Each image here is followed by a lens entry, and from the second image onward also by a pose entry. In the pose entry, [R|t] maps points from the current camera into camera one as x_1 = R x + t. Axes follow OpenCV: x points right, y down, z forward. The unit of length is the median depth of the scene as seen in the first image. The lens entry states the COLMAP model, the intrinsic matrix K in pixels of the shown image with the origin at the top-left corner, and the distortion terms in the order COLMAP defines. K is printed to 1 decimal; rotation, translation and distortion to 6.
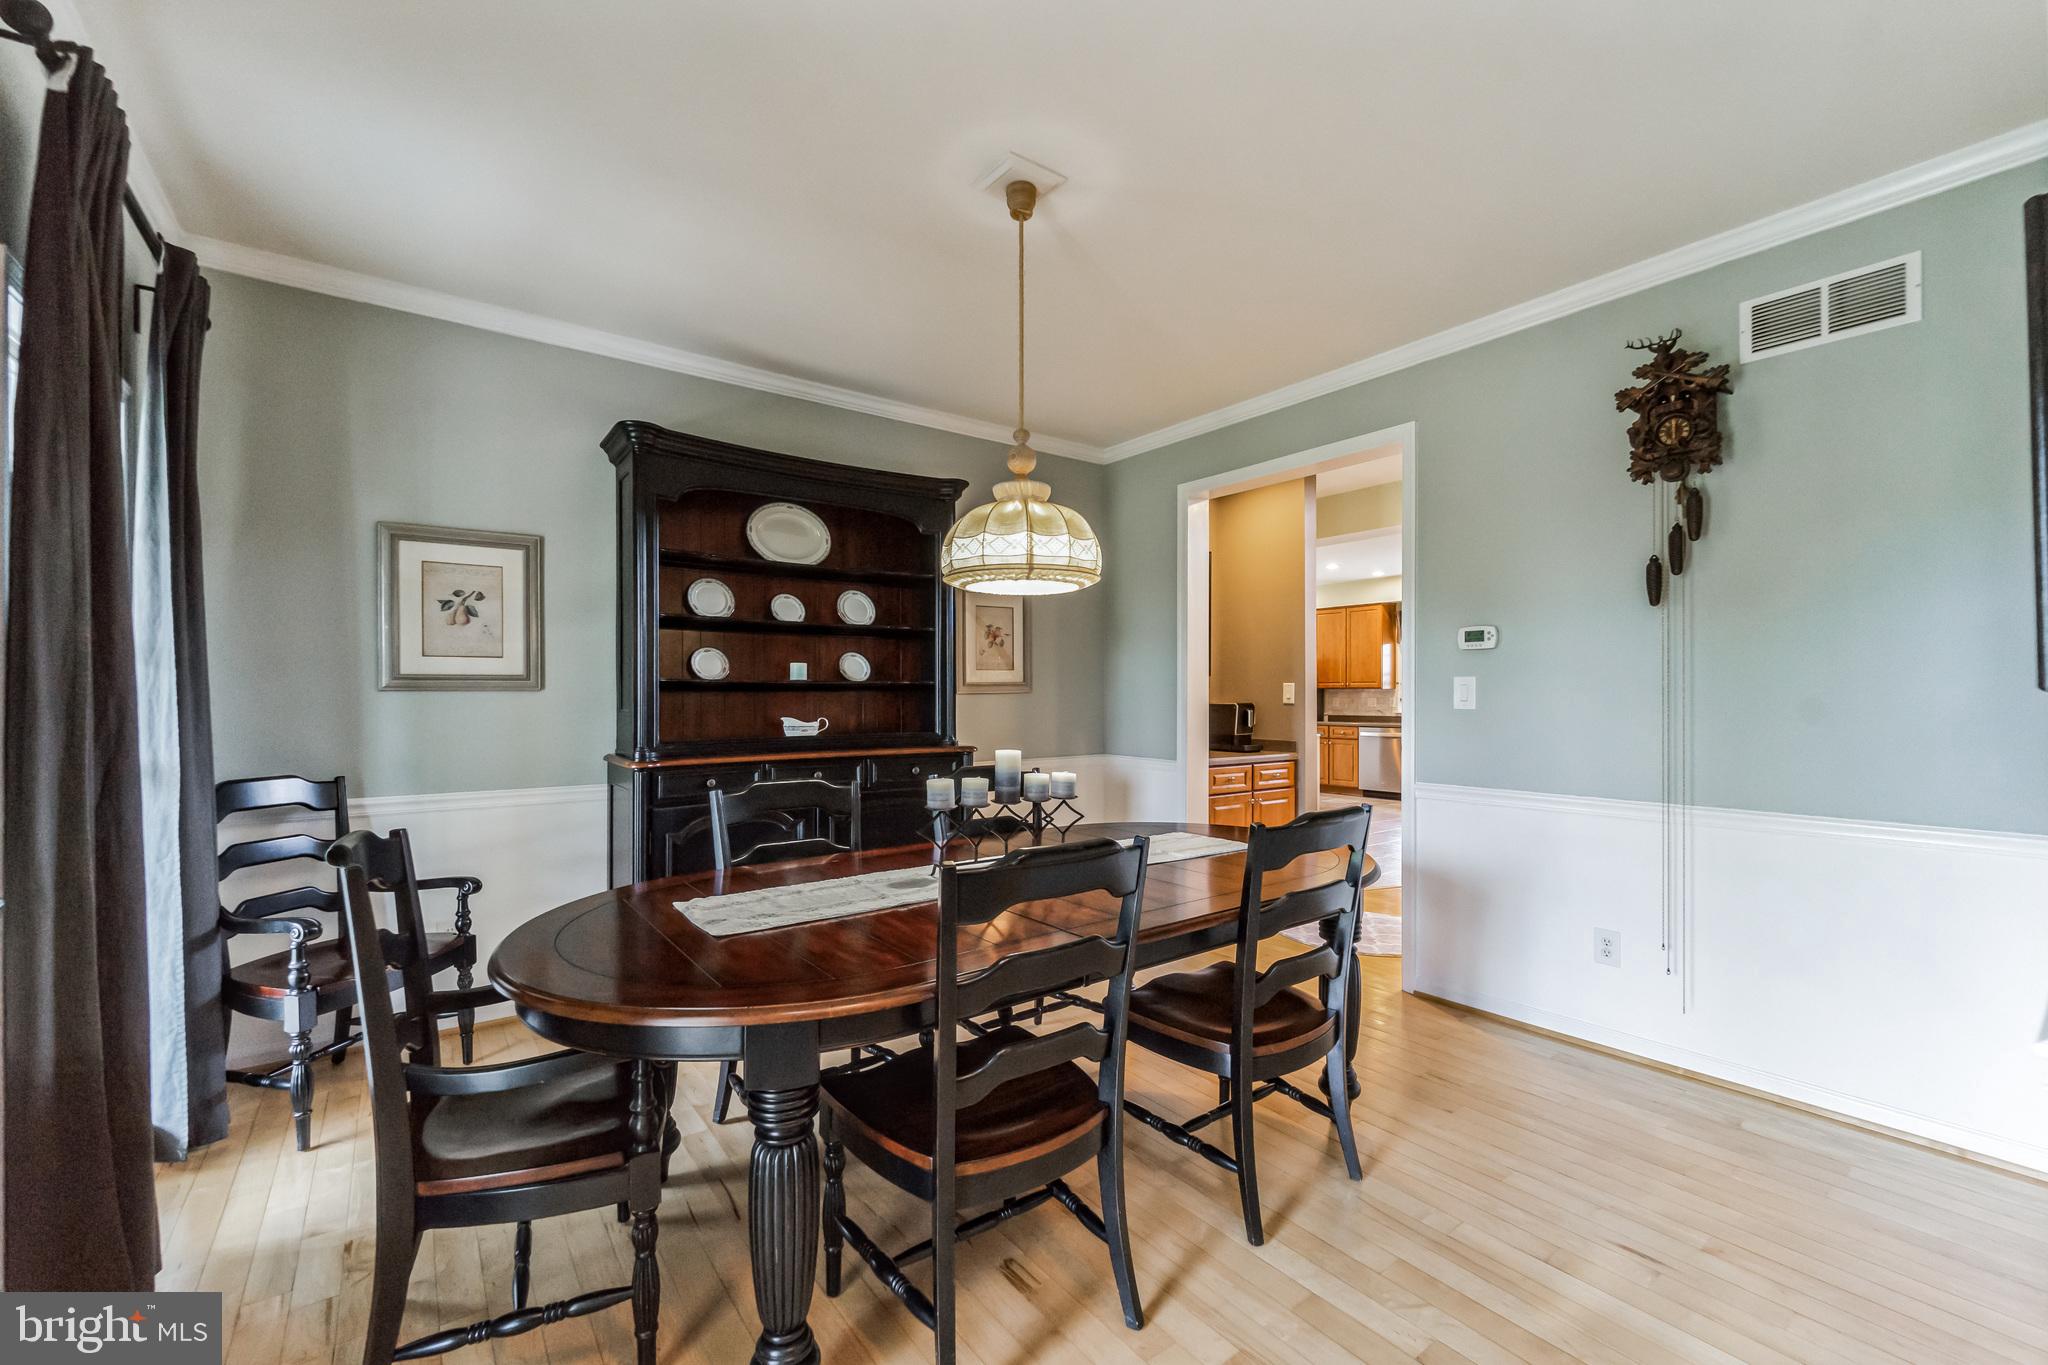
lens RADIAL K [[831.1, 0, 1026.7], [0, 831.1, 685.5], [0, 0, 1]] dist [-0.000509, -0.000523]
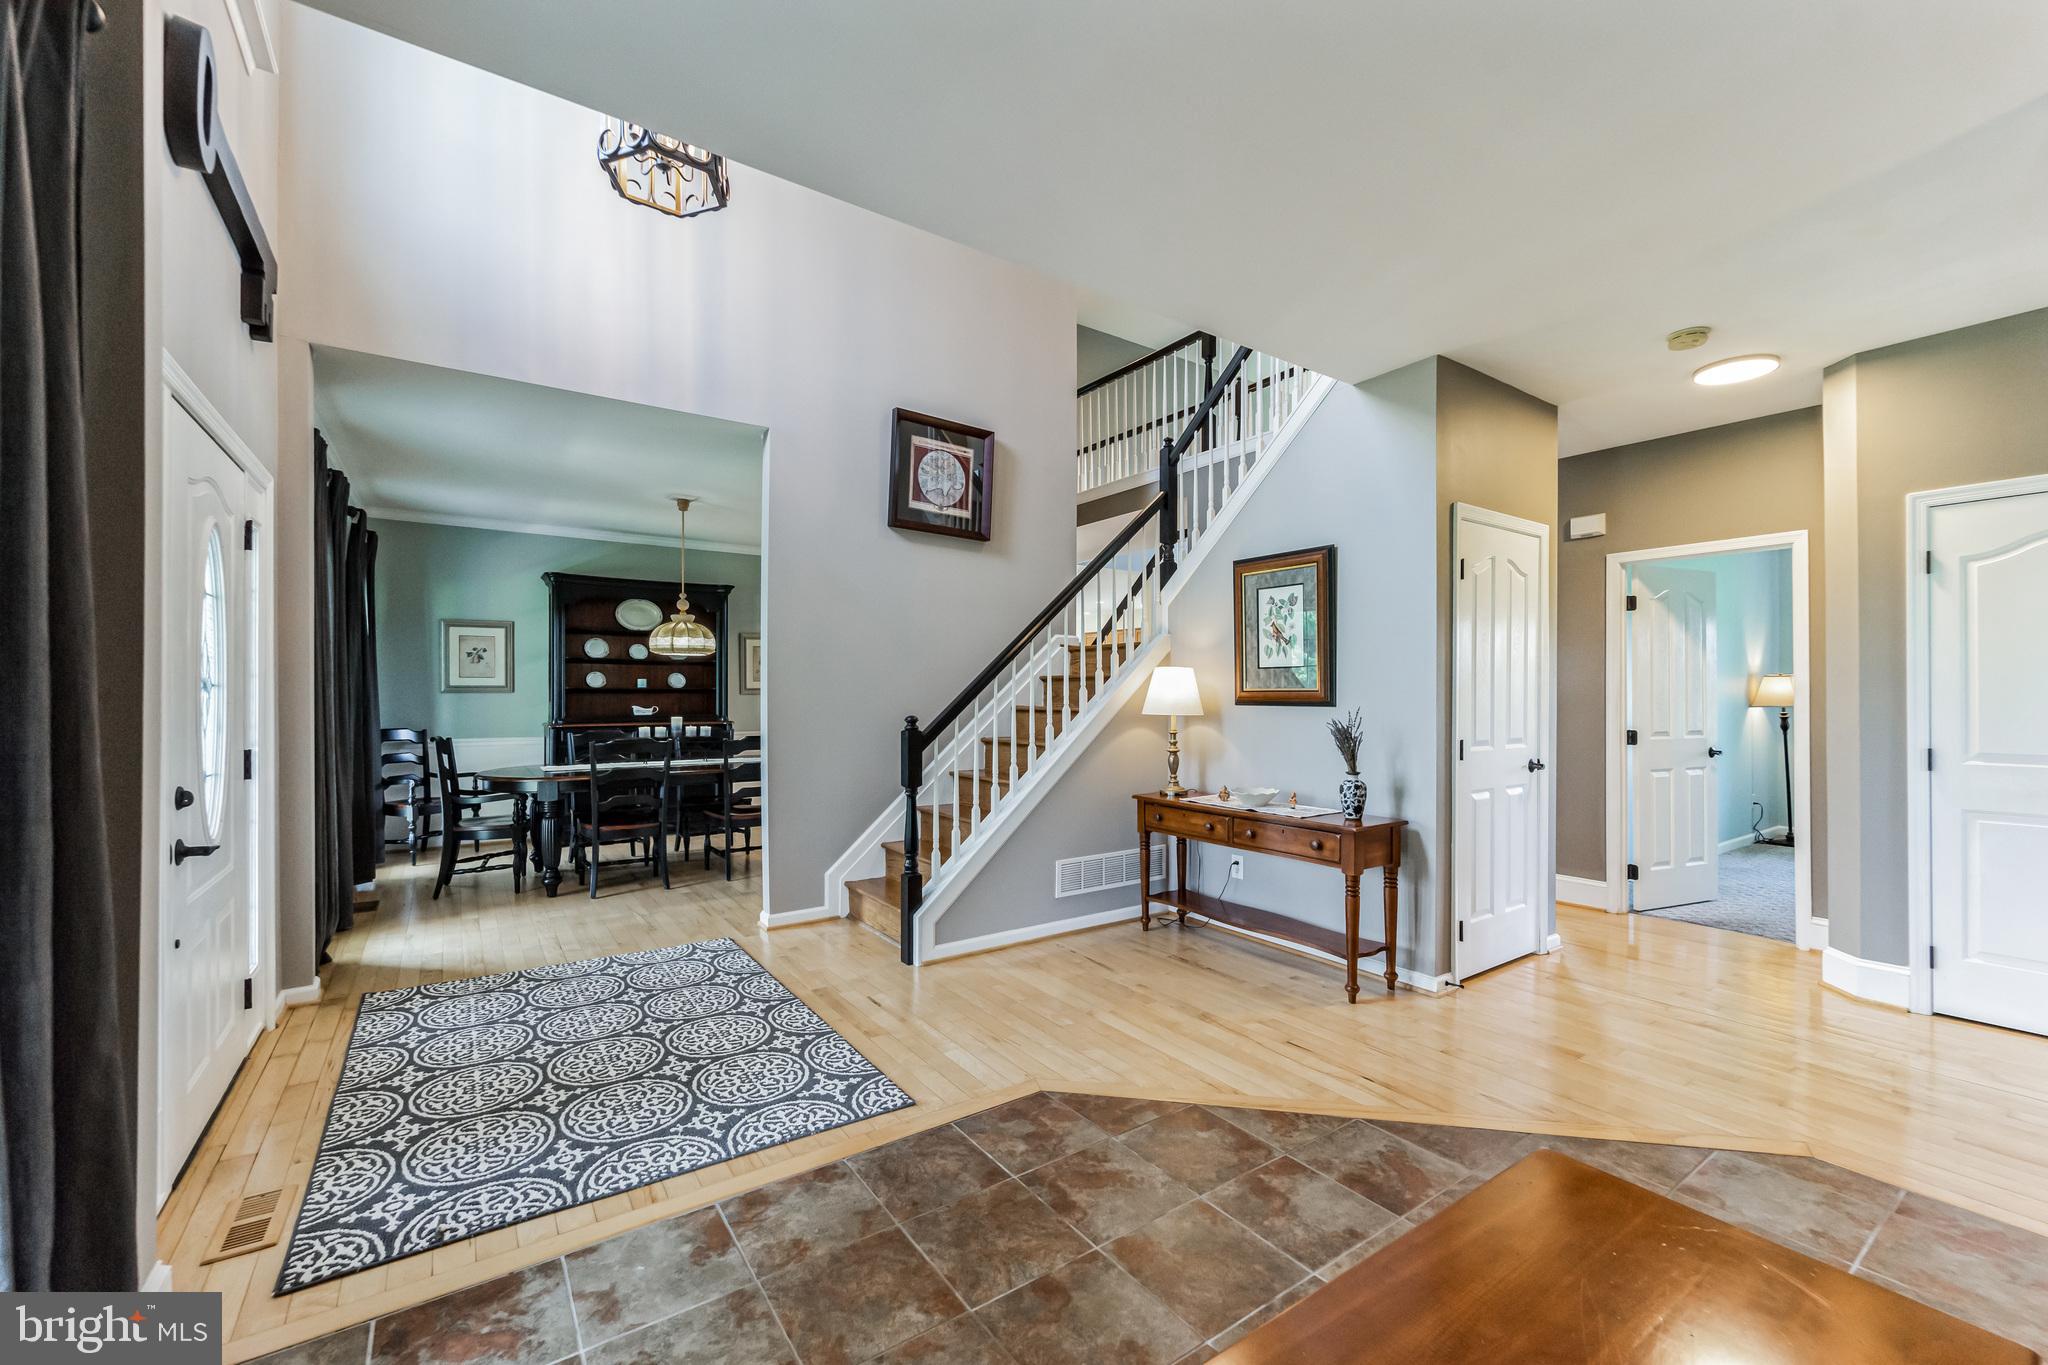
lens RADIAL K [[816.4, 0, 1028.6], [0, 816.4, 689.9], [0, 0, 1]] dist [0.002397, 0.000225]
pose [[0.999454, 0.007661, -0.032131, 0.842135], [-0.007032, 0.999783, 0.019632, -0.053511], [0.032274, -0.019395, 0.999291, -1.107376]]
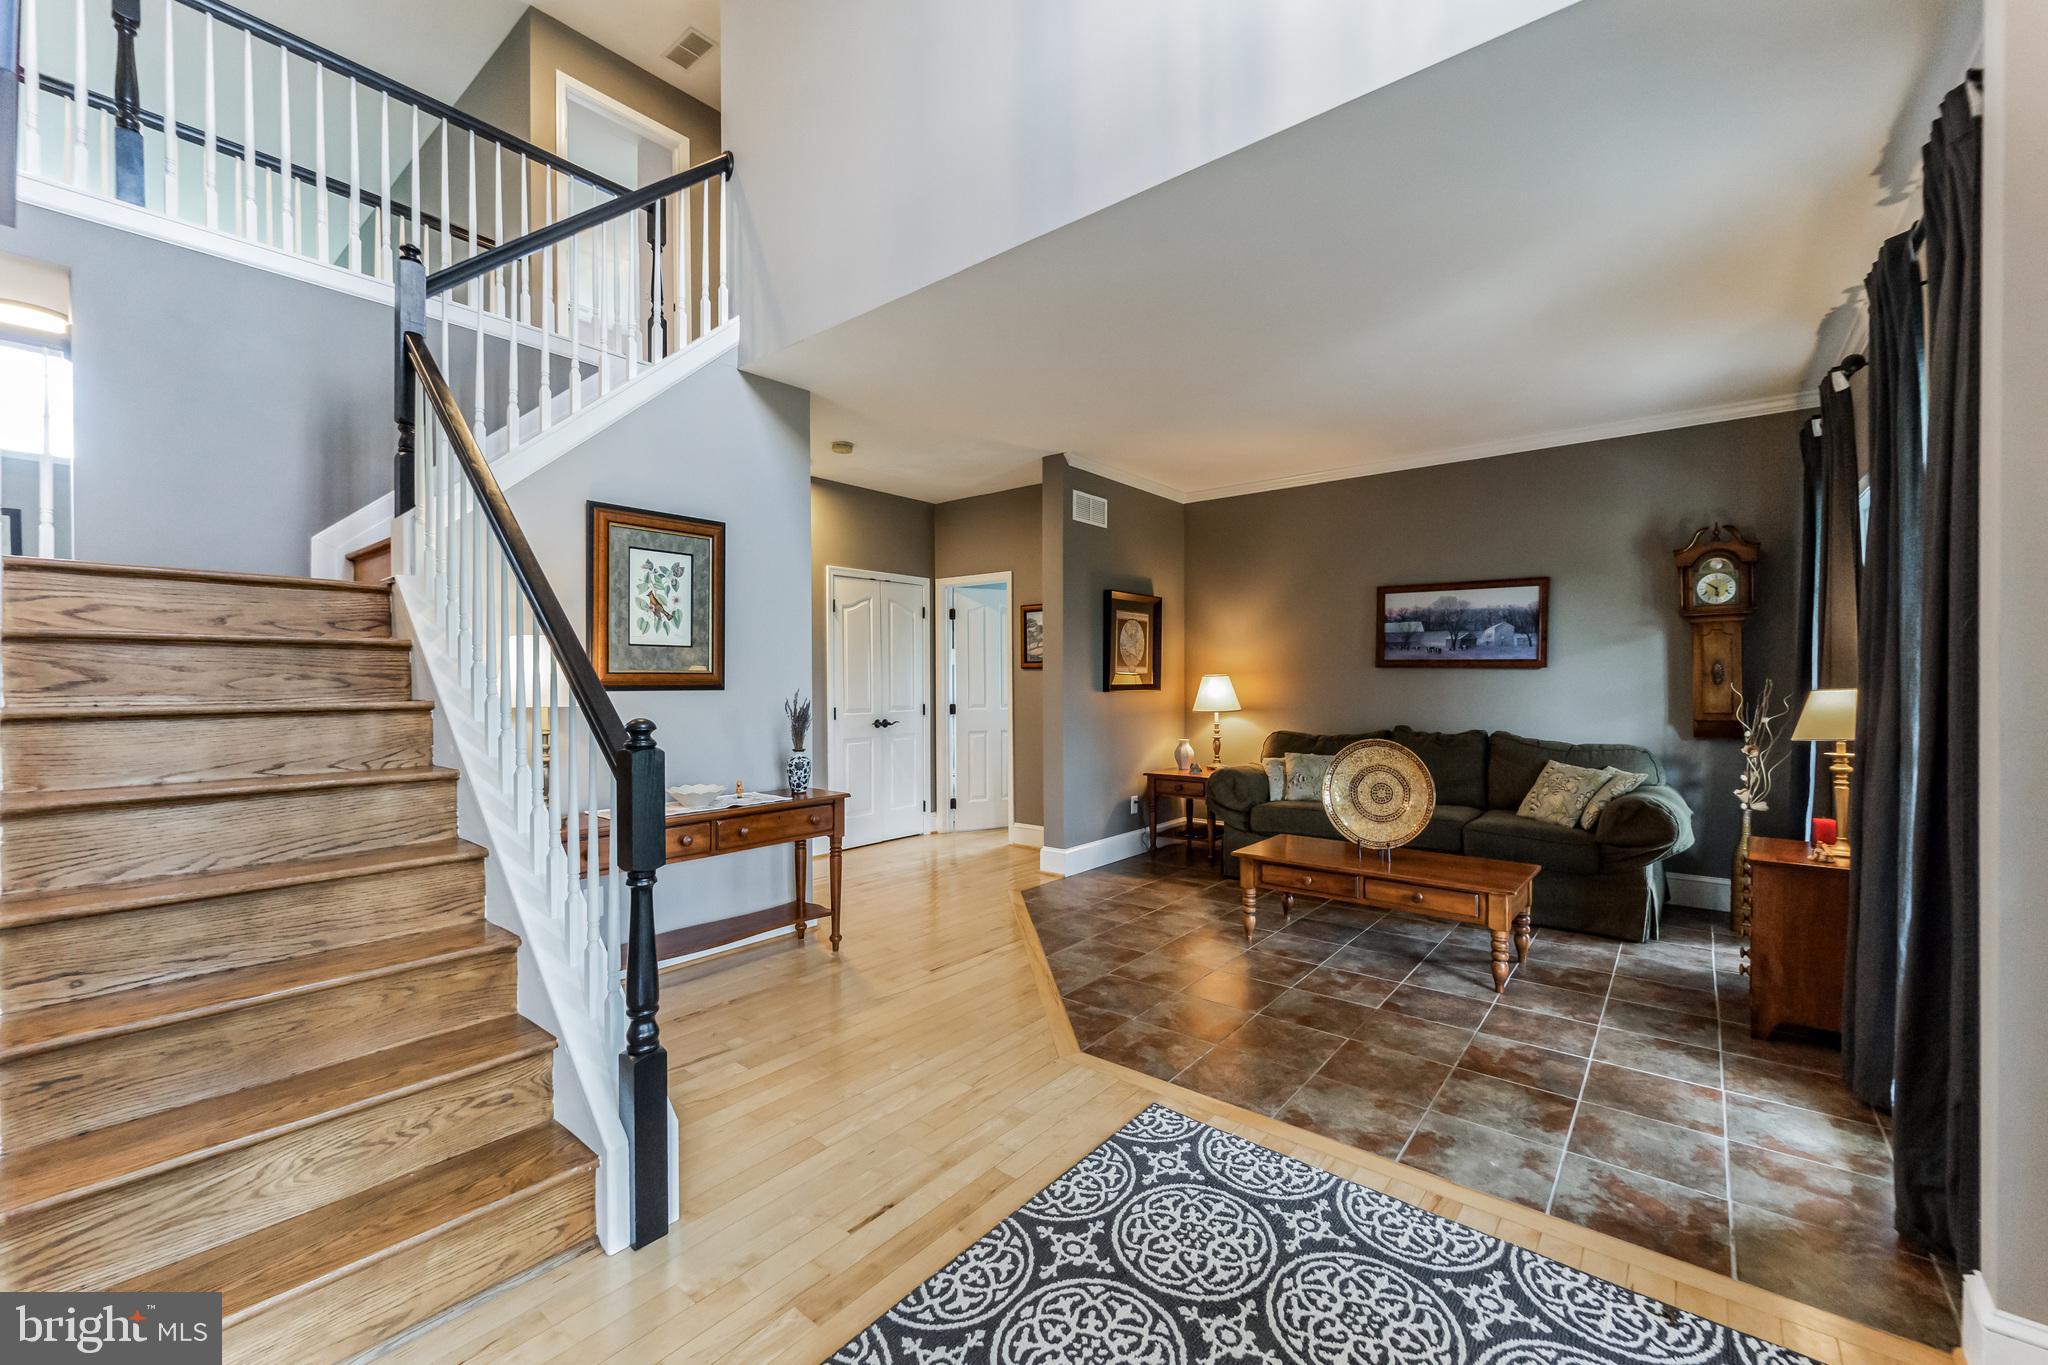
lens RADIAL K [[831.1, 0, 1026.7], [0, 831.1, 685.5], [0, 0, 1]] dist [-0.000509, -0.000523]
pose [[-0.241754, 0.002013, 0.970335, -1.836349], [-0.016151, 0.999851, -0.006098, 0.070467], [-0.970203, -0.017147, -0.241686, 2.332147]]
